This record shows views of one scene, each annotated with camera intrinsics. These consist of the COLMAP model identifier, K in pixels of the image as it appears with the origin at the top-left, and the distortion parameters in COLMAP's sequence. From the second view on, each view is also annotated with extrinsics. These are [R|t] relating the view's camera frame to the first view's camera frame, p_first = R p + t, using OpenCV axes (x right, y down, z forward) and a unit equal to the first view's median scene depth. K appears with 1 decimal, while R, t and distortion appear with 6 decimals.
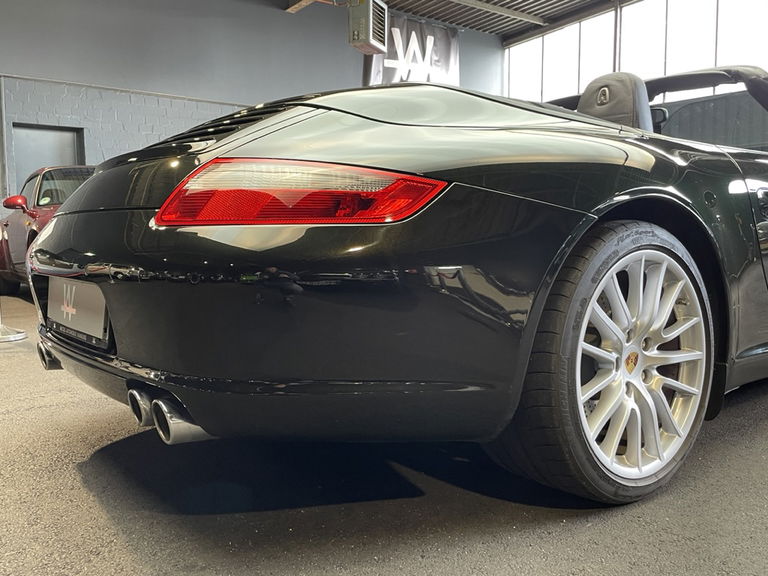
lens RADIAL K [[699.6, 0, 385.7], [0, 699.6, 288.2], [0, 0, 1]] dist [0.016783, 0.000000]
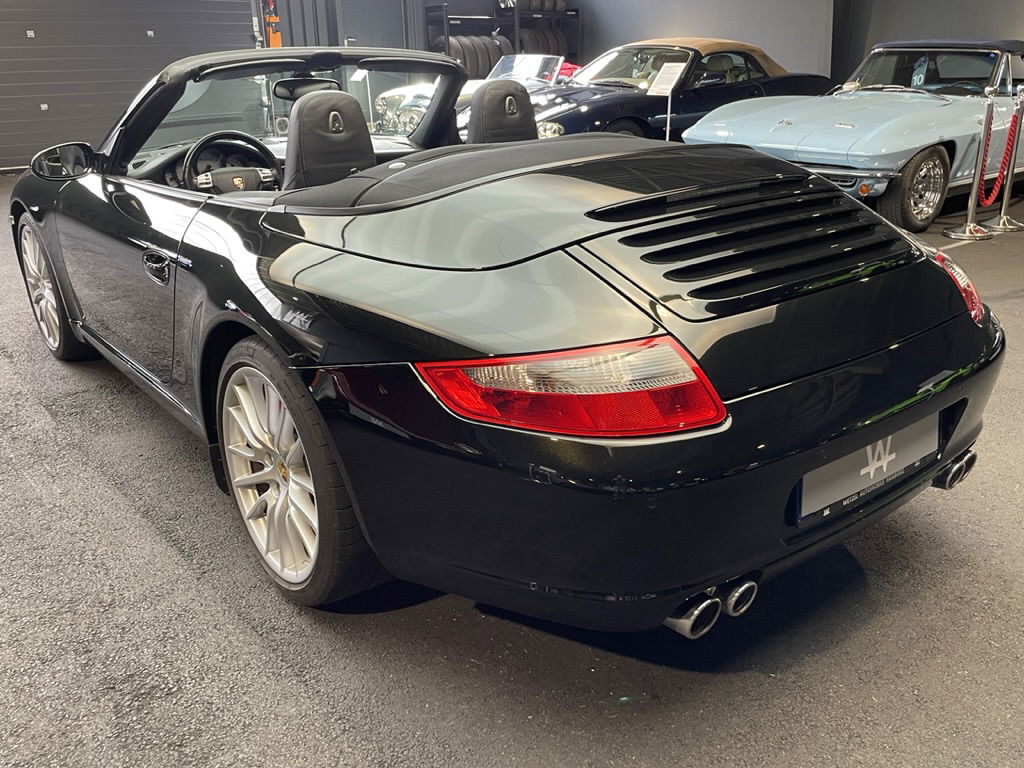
lens RADIAL K [[900.4, 0, 522.0], [0, 900.4, 393.5], [0, 0, 1]] dist [0.063042, -0.090058]
pose [[-0.015473, -0.350910, 0.936281, -1.518500], [0.097968, 0.931356, 0.350683, -0.502477], [-0.995069, 0.097152, 0.019967, 1.466781]]
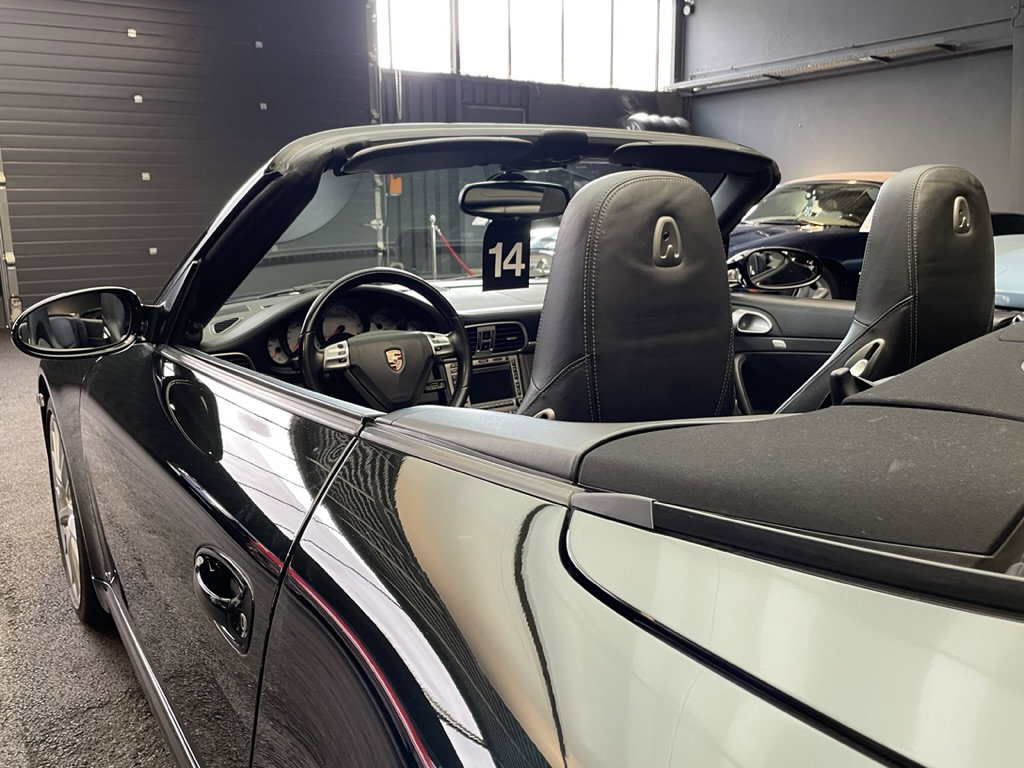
lens RADIAL K [[877.8, 0, 507.7], [0, 877.8, 382.3], [0, 0, 1]] dist [0.062707, -0.073231]
pose [[0.090421, -0.192533, 0.977116, -0.491441], [0.102945, 0.977686, 0.183118, -0.447666], [-0.990569, 0.084032, 0.108224, 1.841223]]
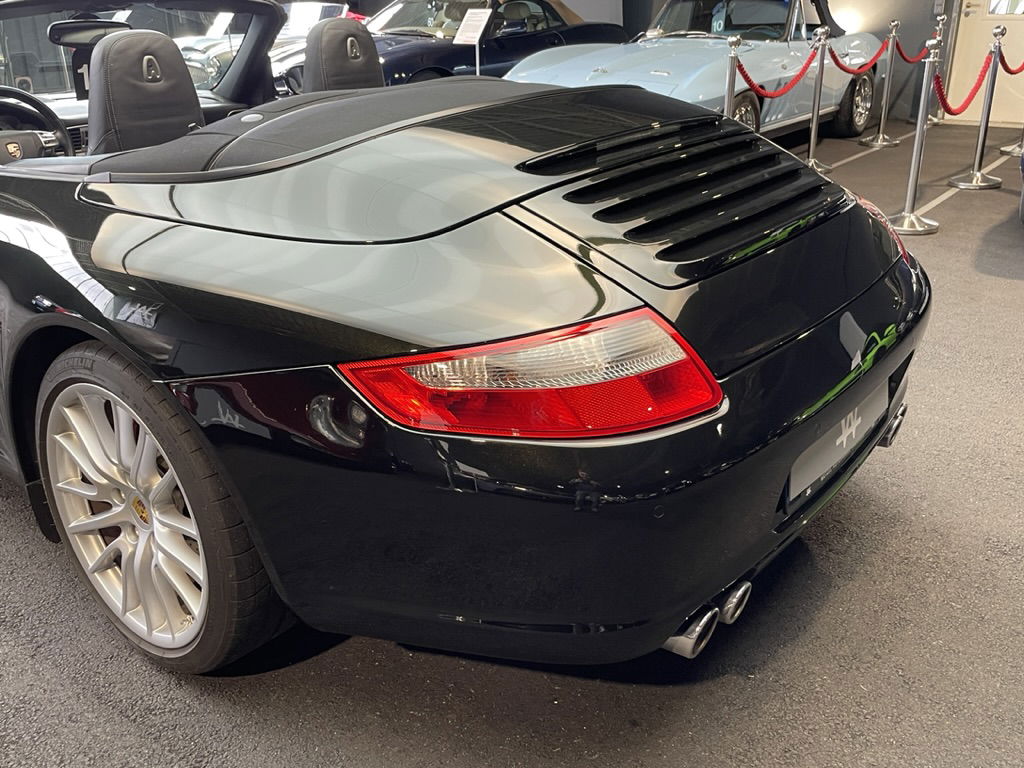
lens RADIAL K [[932.8, 0, 510.7], [0, 932.8, 378.8], [0, 0, 1]] dist [0.016783, 0.000000]
pose [[-0.238303, -0.358541, 0.902585, -1.335378], [0.099253, 0.915502, 0.389877, -0.484733], [-0.966106, 0.182493, -0.182581, 1.610872]]
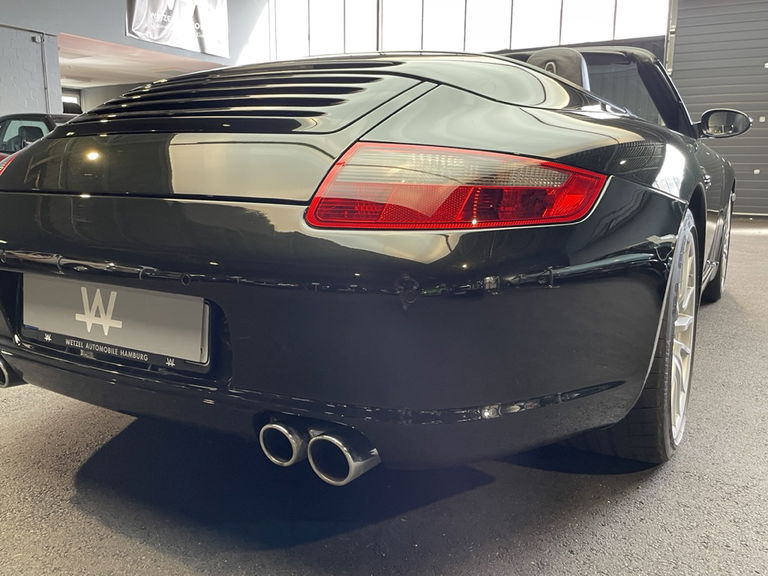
lens RADIAL K [[658.3, 0, 383.3], [0, 658.3, 290.7], [0, 0, 1]] dist [0.062707, -0.073231]
pose [[0.927541, -0.053586, 0.369859, -0.449546], [0.015873, 0.994423, 0.104266, -0.078308], [-0.373383, -0.090841, 0.923219, 0.213741]]
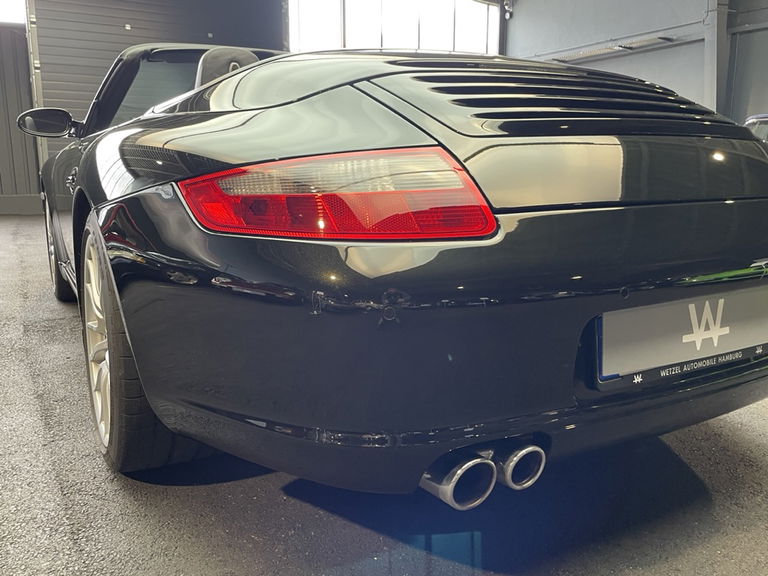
lens RADIAL K [[658.3, 0, 383.6], [0, 658.3, 292.6], [0, 0, 1]] dist [0.062707, -0.073231]
pose [[0.146262, -0.181435, 0.972465, -1.228293], [0.086024, 0.981646, 0.170209, -0.168852], [-0.985498, 0.058760, 0.159185, 1.277125]]
